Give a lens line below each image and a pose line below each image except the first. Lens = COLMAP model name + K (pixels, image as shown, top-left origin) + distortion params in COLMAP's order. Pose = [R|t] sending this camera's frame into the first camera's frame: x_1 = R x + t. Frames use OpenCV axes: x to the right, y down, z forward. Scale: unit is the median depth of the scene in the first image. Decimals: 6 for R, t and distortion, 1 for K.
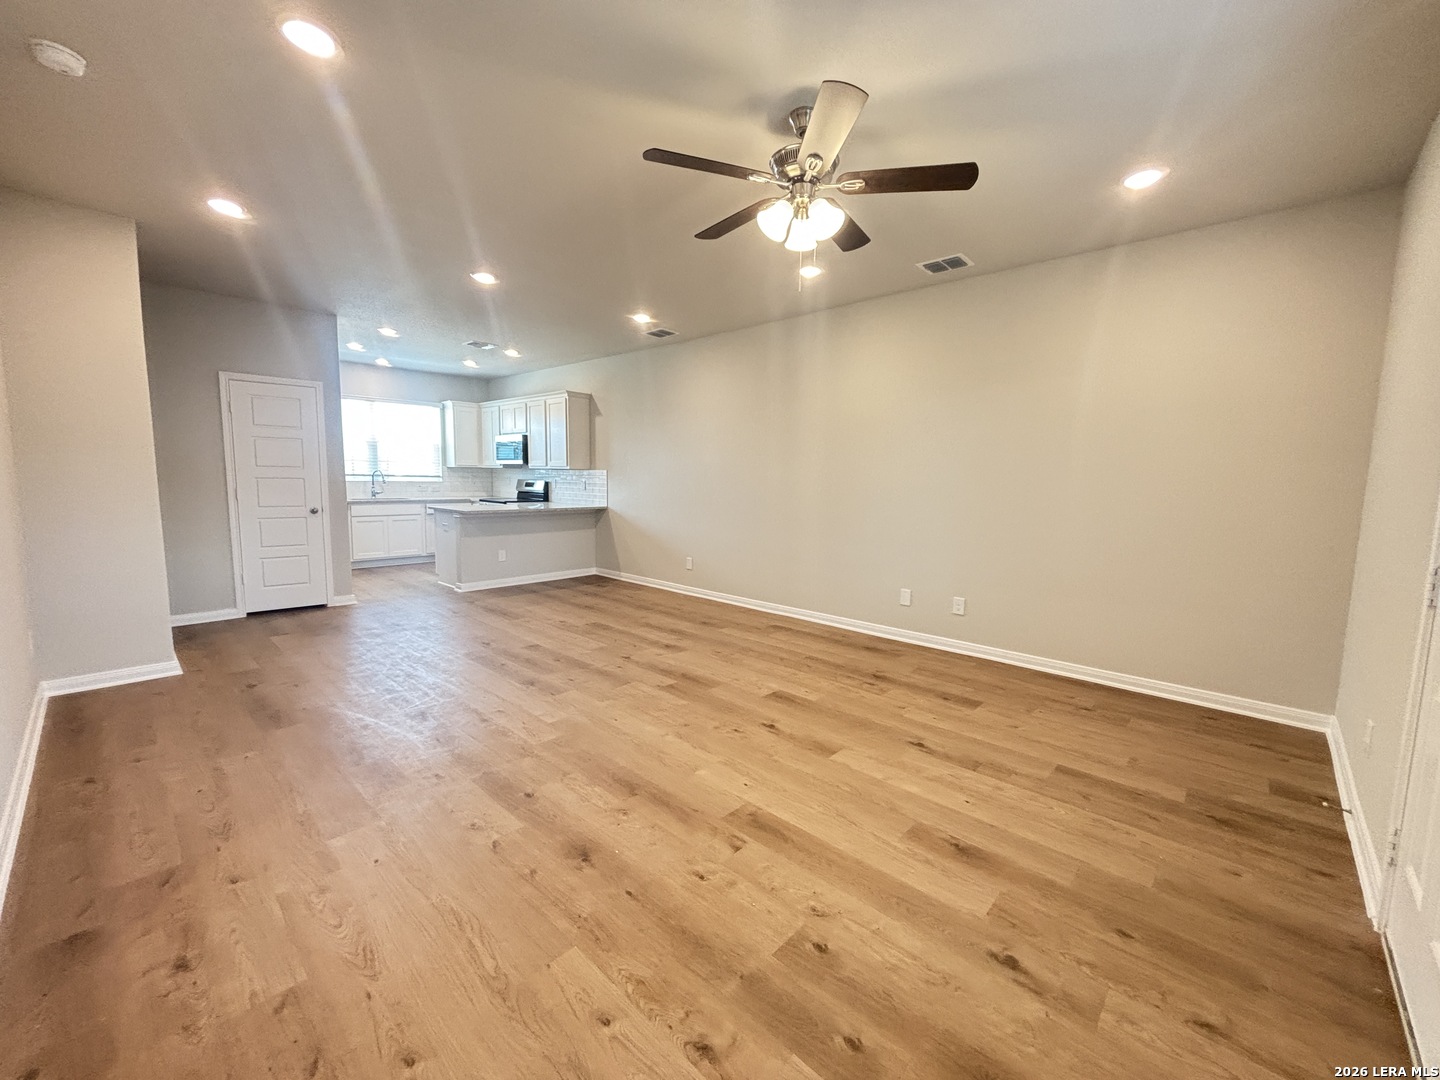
lens RADIAL K [[575.5, 0, 723.3], [0, 575.5, 540.1], [0, 0, 1]] dist [0.000000, -0.000579]
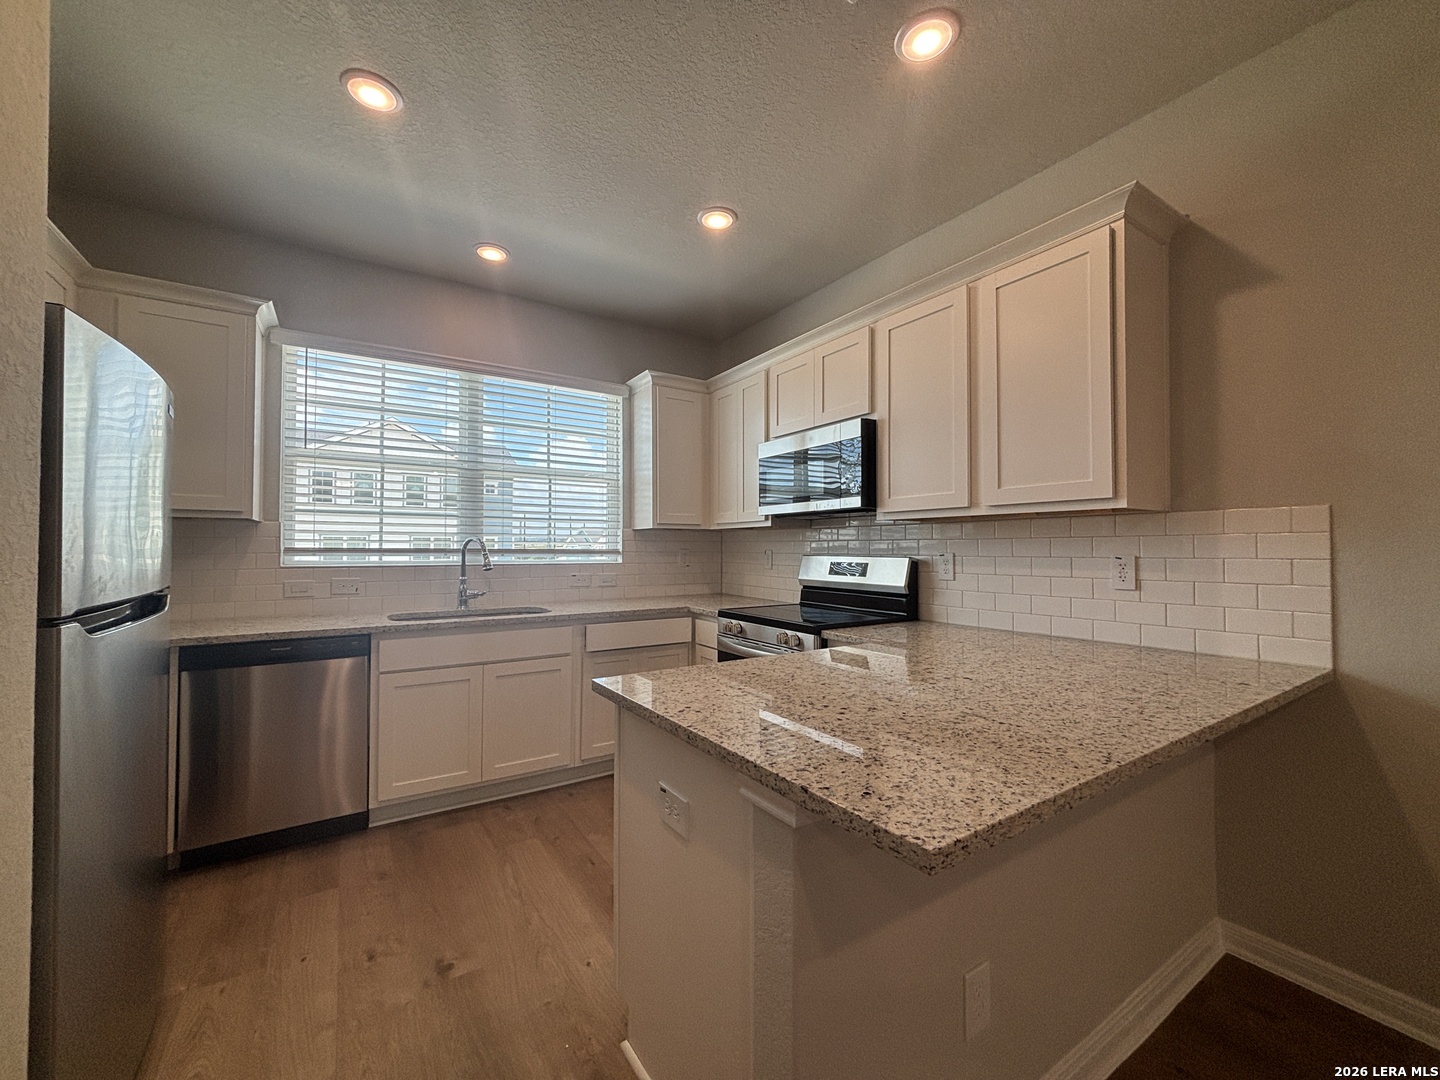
lens RADIAL K [[575.5, 0, 723.3], [0, 575.5, 540.1], [0, 0, 1]] dist [0.000000, -0.000579]
pose [[0.970733, -0.023002, -0.239057, -0.750248], [-0.007767, 0.991875, -0.126978, -0.156197], [0.240035, 0.125118, 0.962667, 1.449246]]
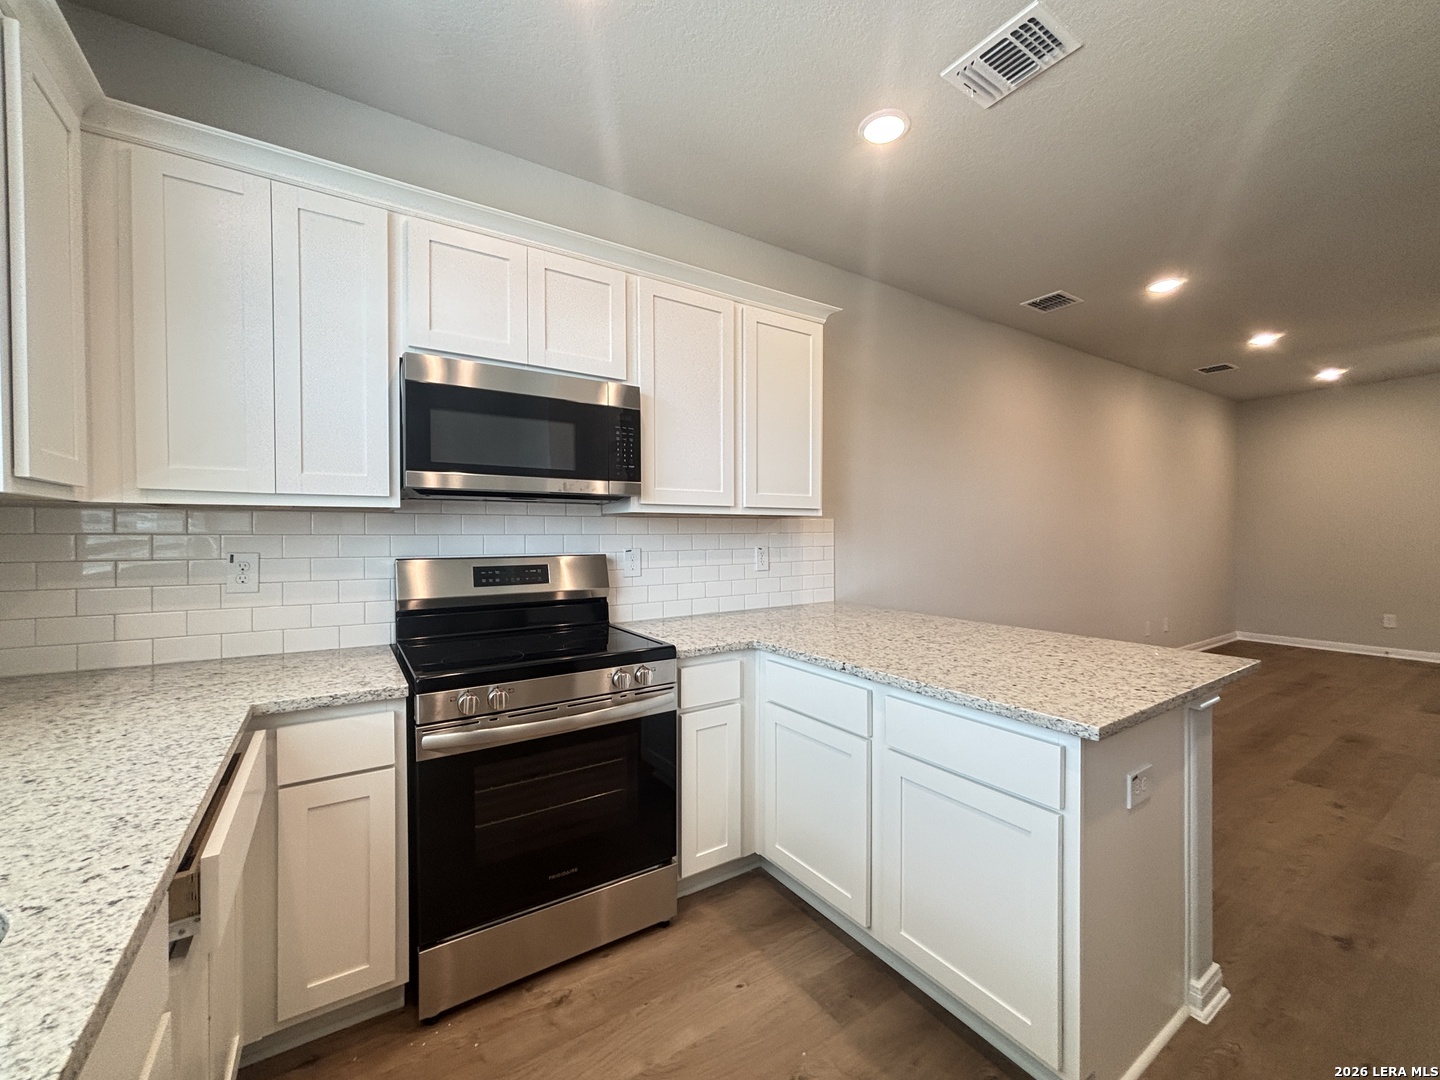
lens RADIAL K [[575.5, 0, 723.3], [0, 575.5, 540.1], [0, 0, 1]] dist [0.000000, -0.000579]
pose [[0.243593, -0.035125, 0.969241, -1.290796], [0.112629, 0.993607, 0.007702, -0.237066], [-0.963316, 0.107288, 0.245991, 1.938688]]
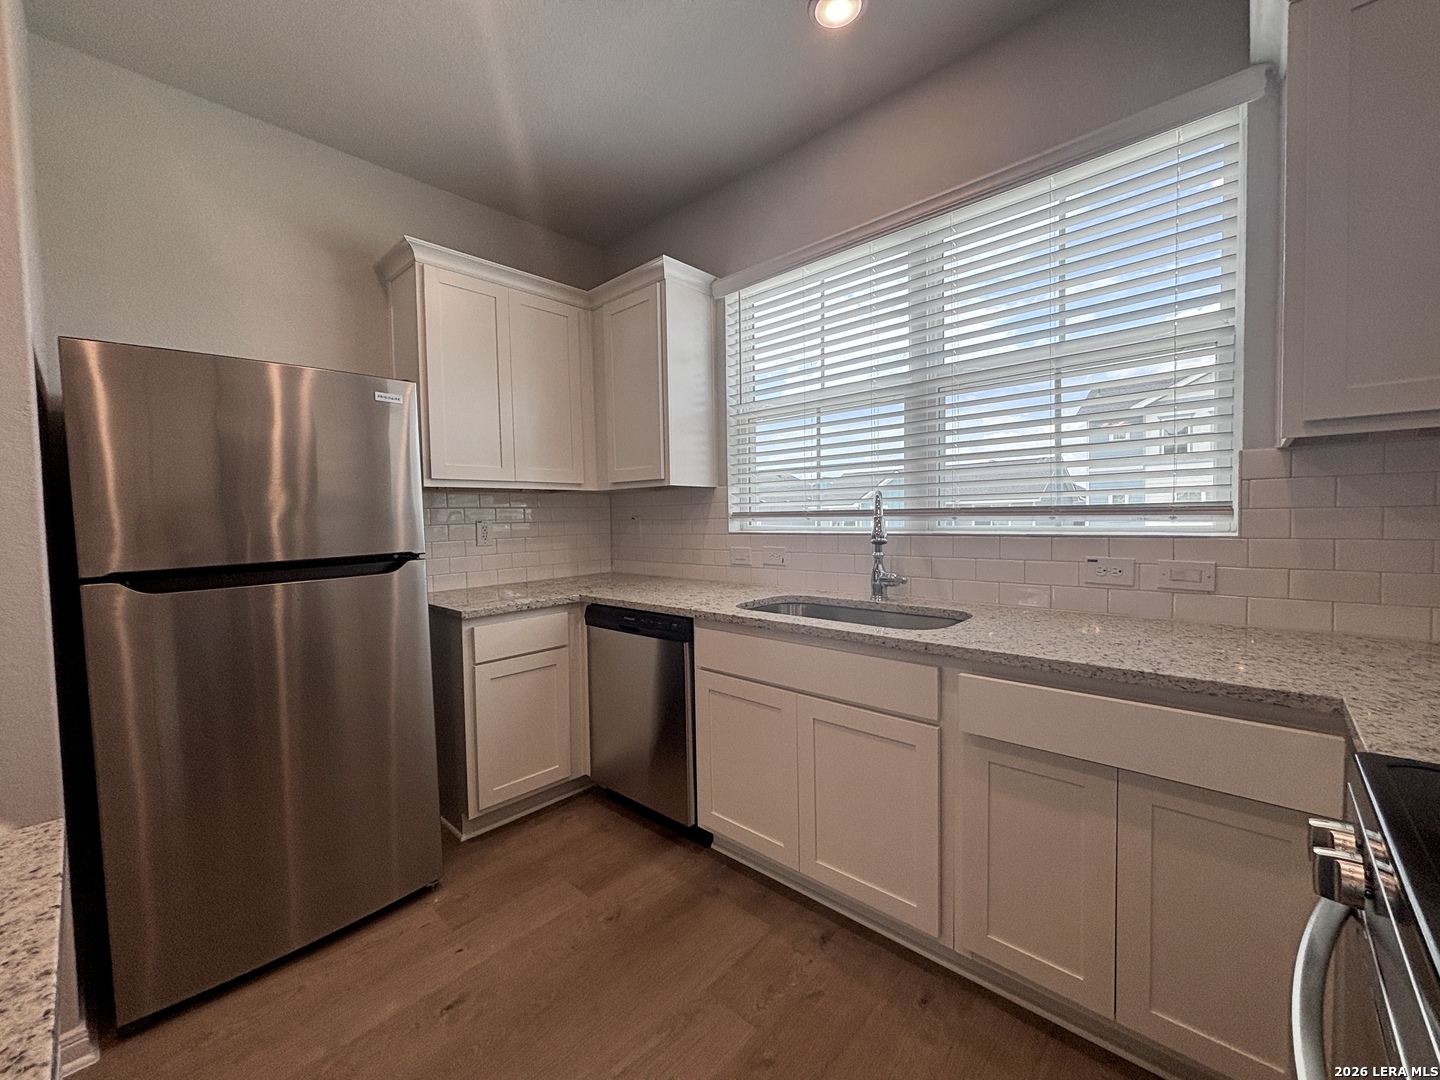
lens RADIAL K [[586.3, 0, 720.0], [0, 586.3, 540.0], [0, 0, 1]] dist [0.002159, 0.000239]
pose [[-0.005059, 0.021185, -0.999763, -0.754114], [-0.088172, 0.995872, 0.021549, -0.219073], [0.996092, 0.088260, -0.003170, 2.039718]]
